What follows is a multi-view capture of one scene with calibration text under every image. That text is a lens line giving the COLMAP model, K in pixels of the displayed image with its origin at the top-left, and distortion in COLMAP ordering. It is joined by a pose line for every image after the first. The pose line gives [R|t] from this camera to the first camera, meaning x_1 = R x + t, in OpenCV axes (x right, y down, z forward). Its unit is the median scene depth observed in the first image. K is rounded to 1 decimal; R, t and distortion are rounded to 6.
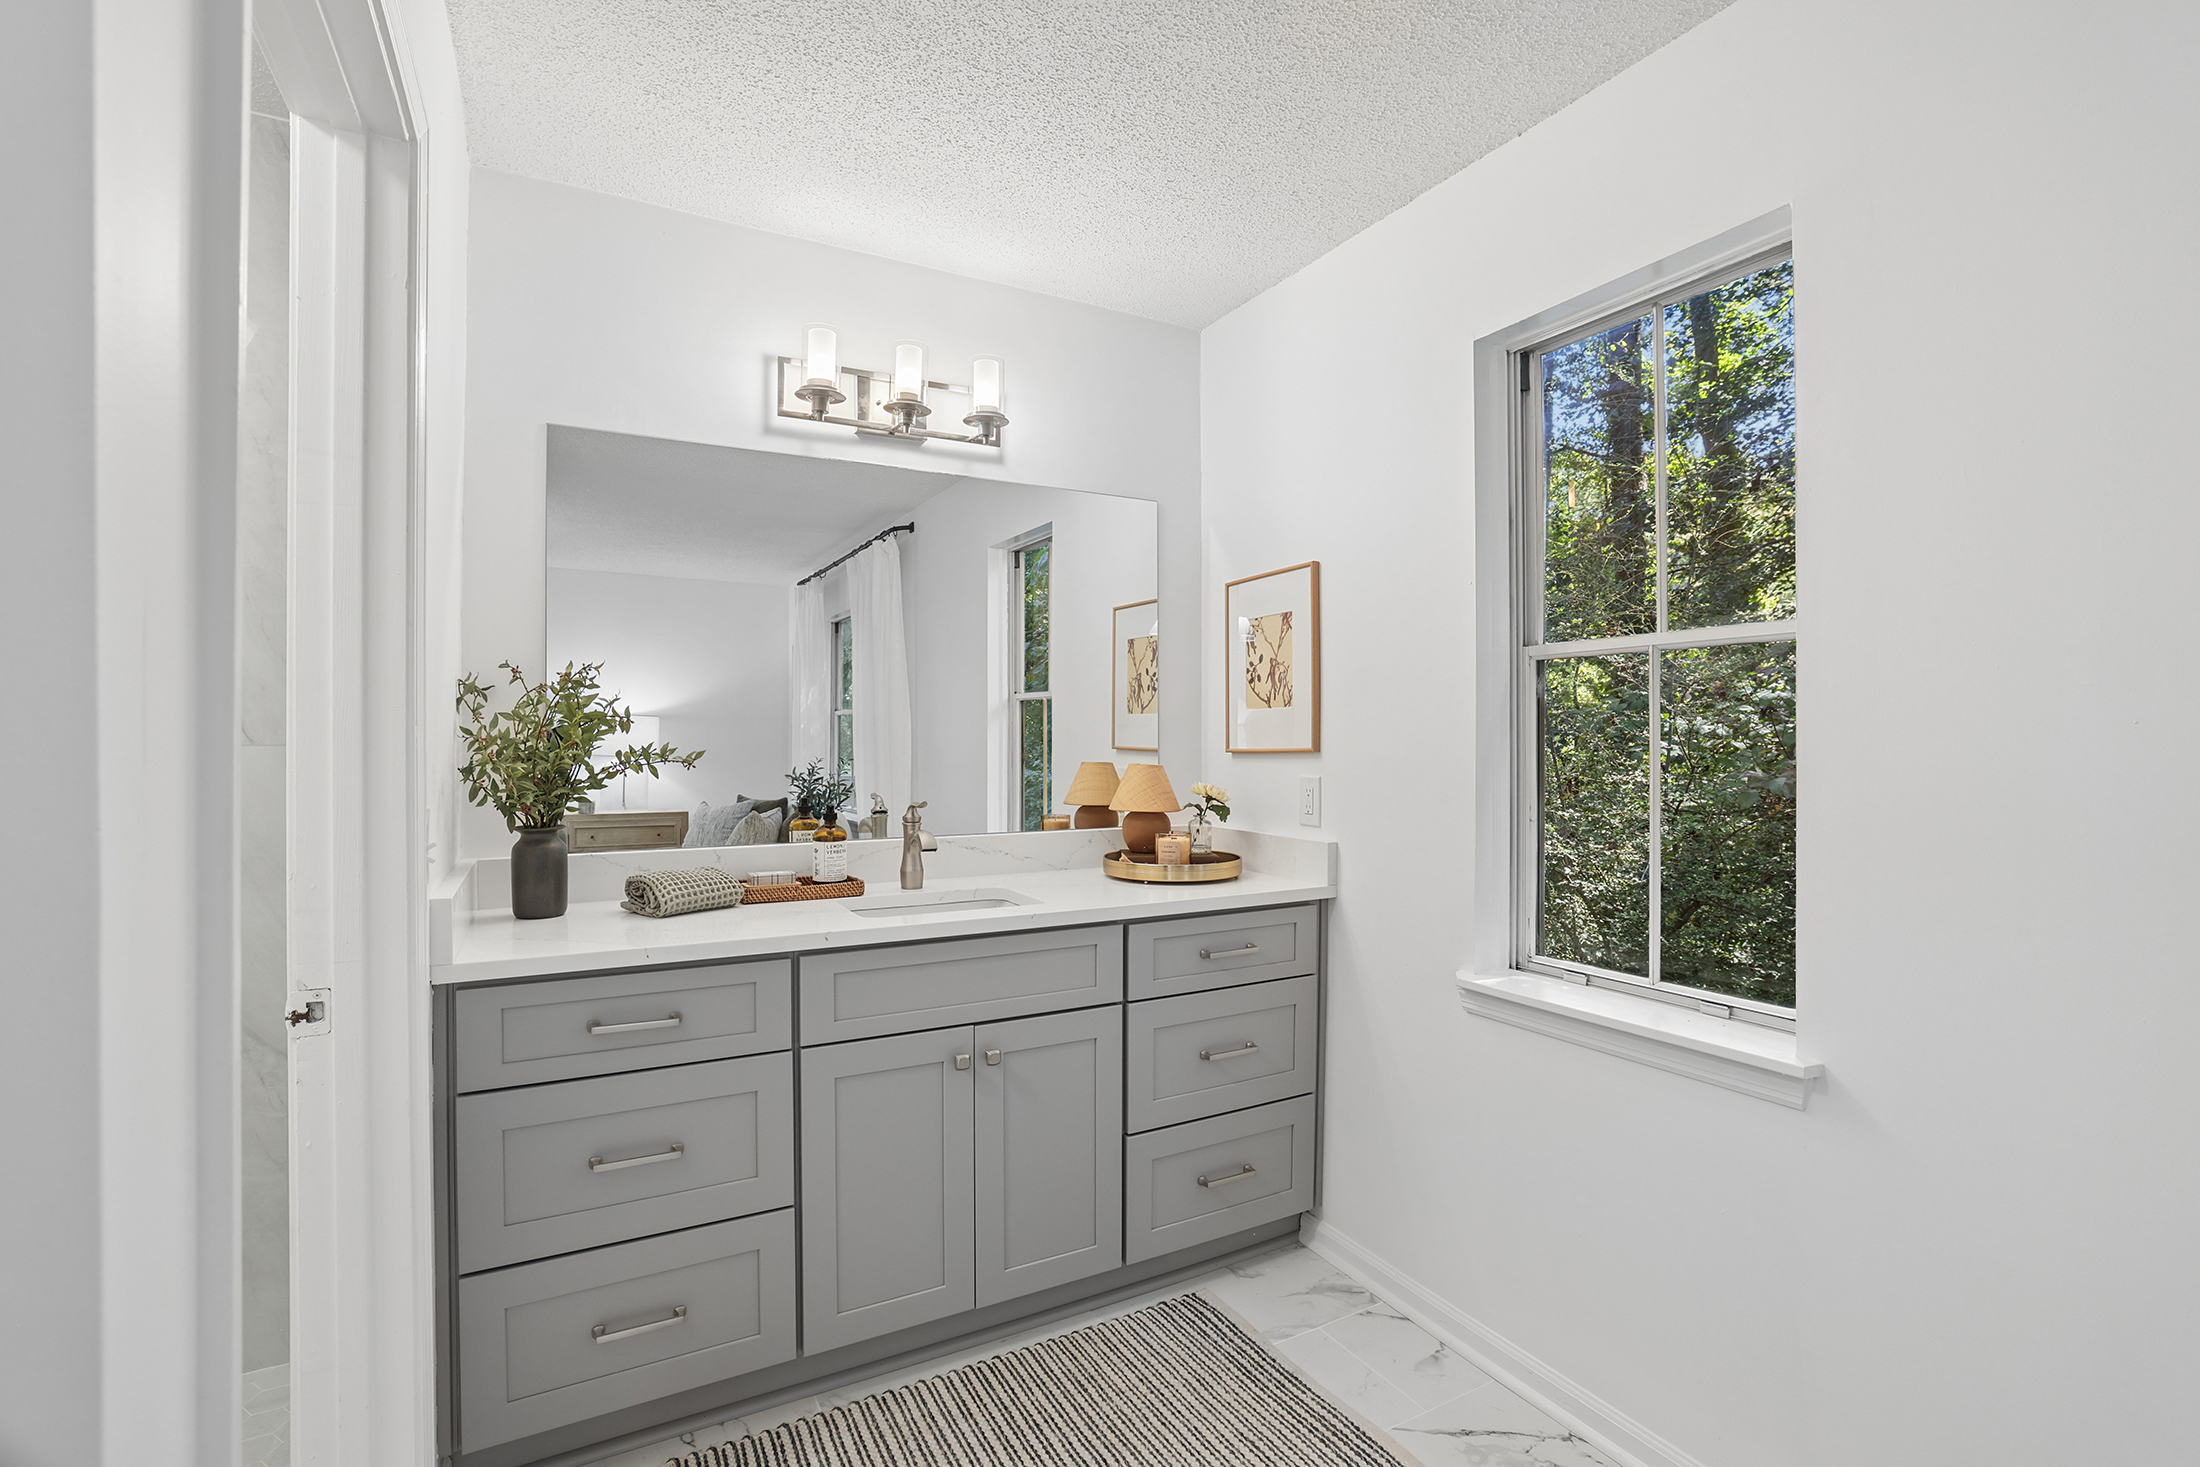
lens RADIAL K [[1010.2, 0, 1100.0], [0, 1010.2, 733.5], [0, 0, 1]] dist [-0.002324, 0.000054]
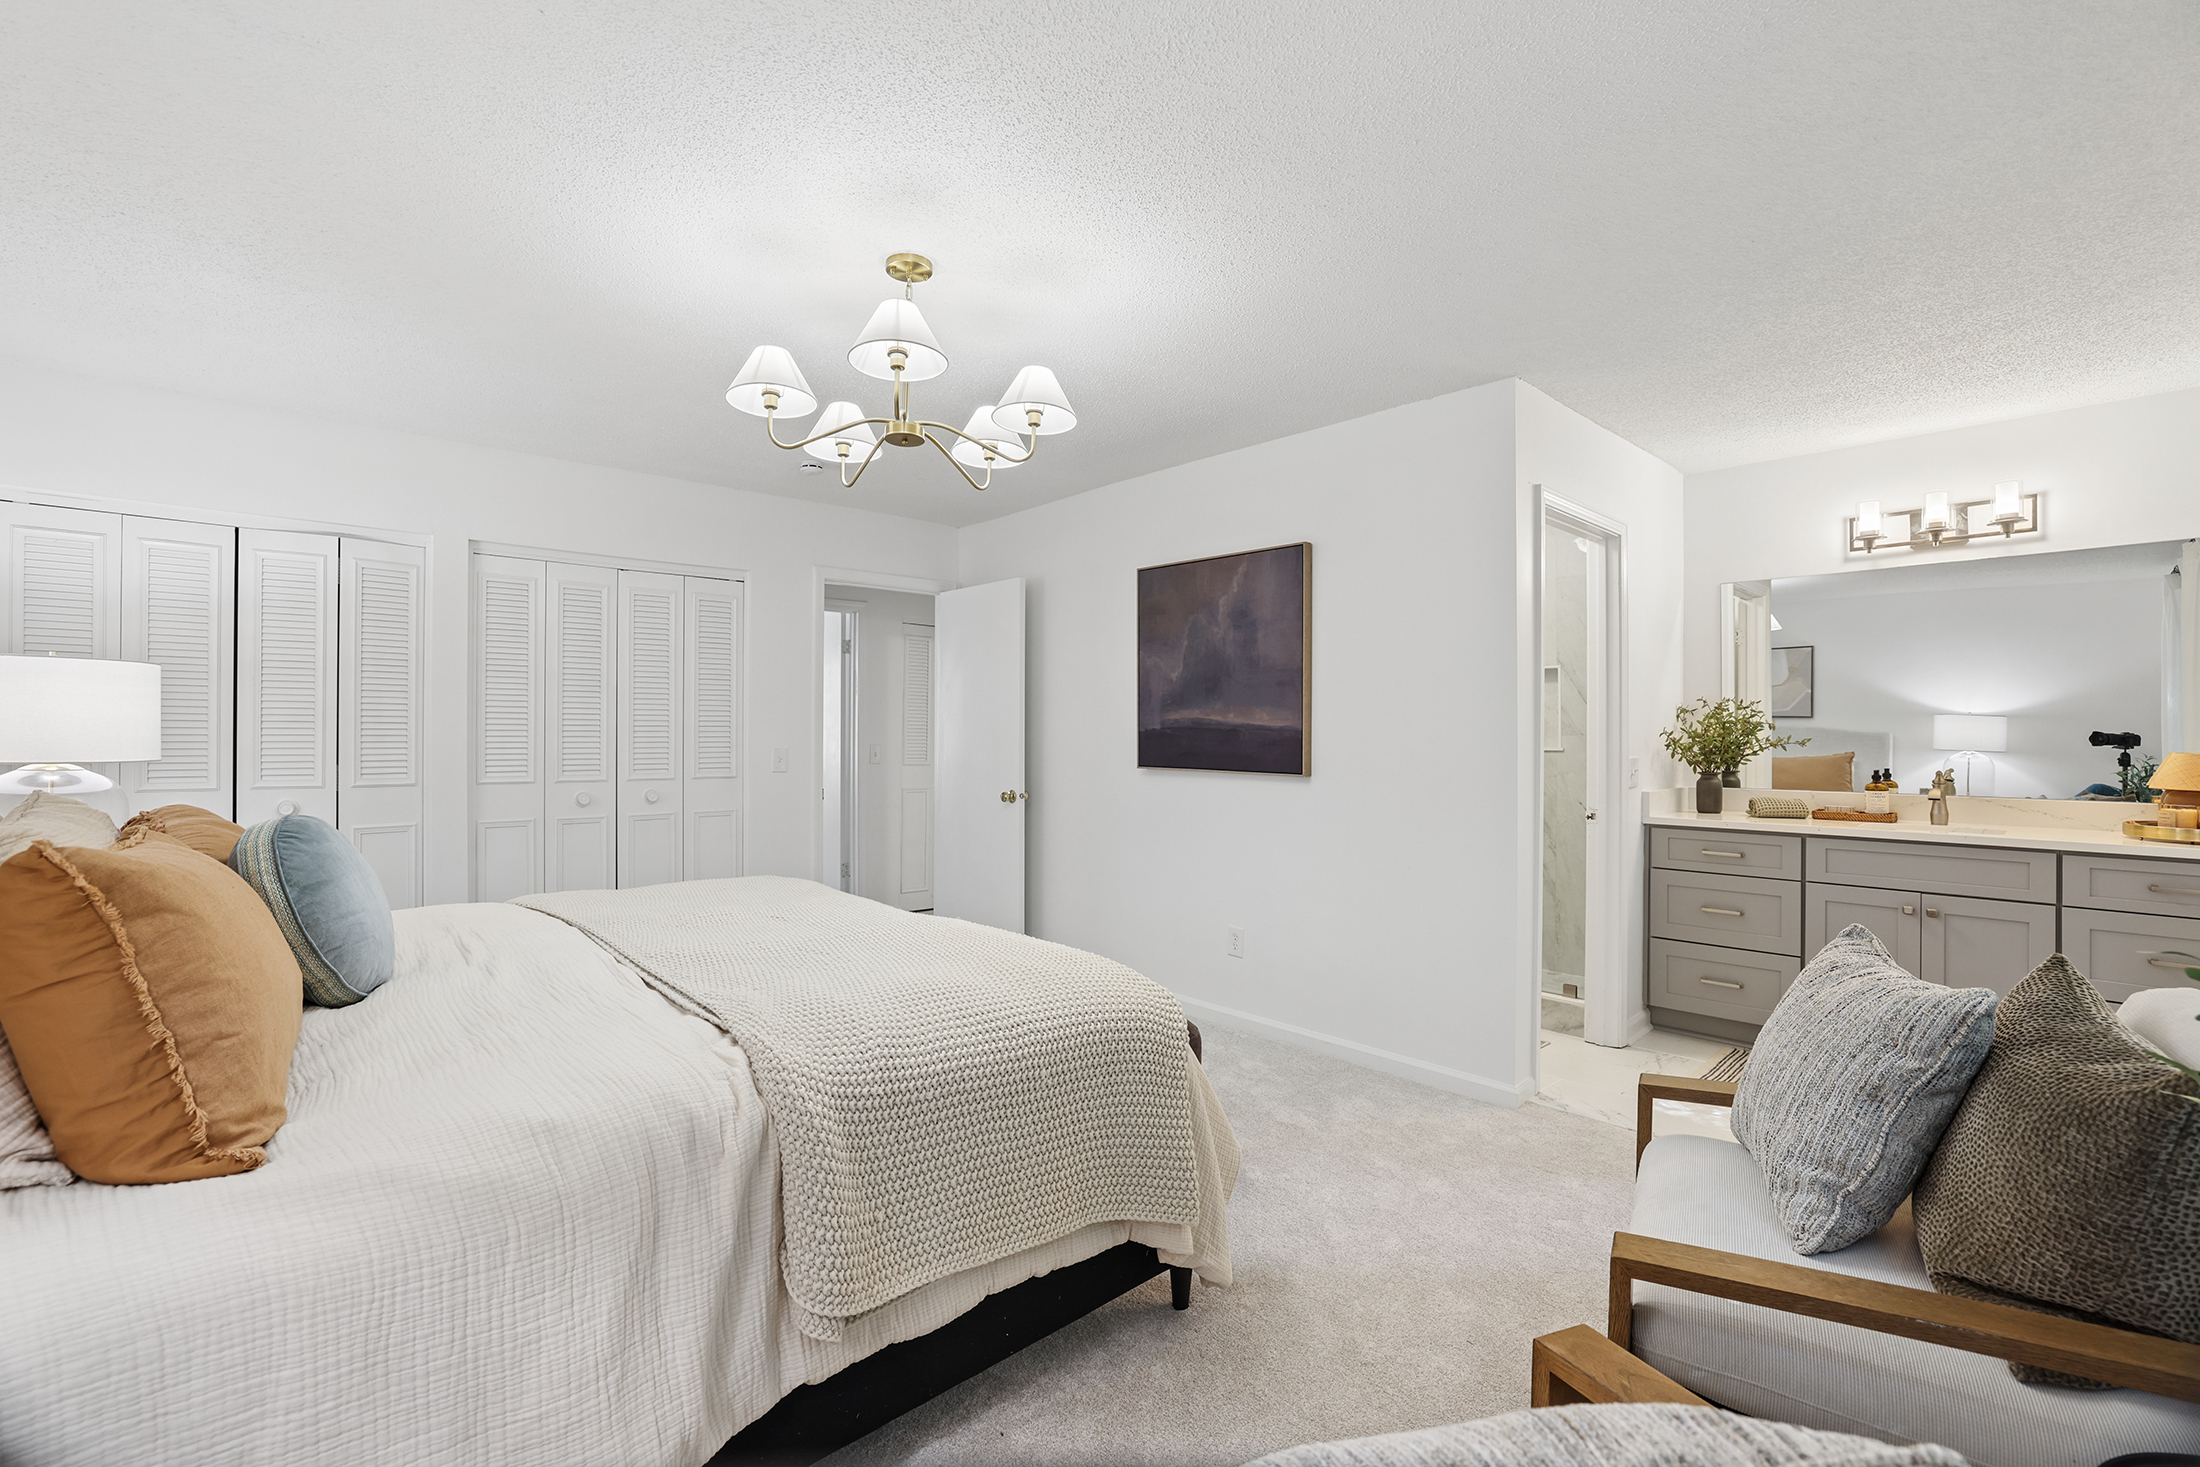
lens RADIAL K [[1010.2, 0, 1100.0], [0, 1010.2, 733.5], [0, 0, 1]] dist [-0.002324, 0.000054]
pose [[0.279619, -0.003841, -0.960103, 1.152520], [-0.005919, 0.999966, -0.005725, 0.026853], [0.960093, 0.007283, 0.279586, -0.864859]]
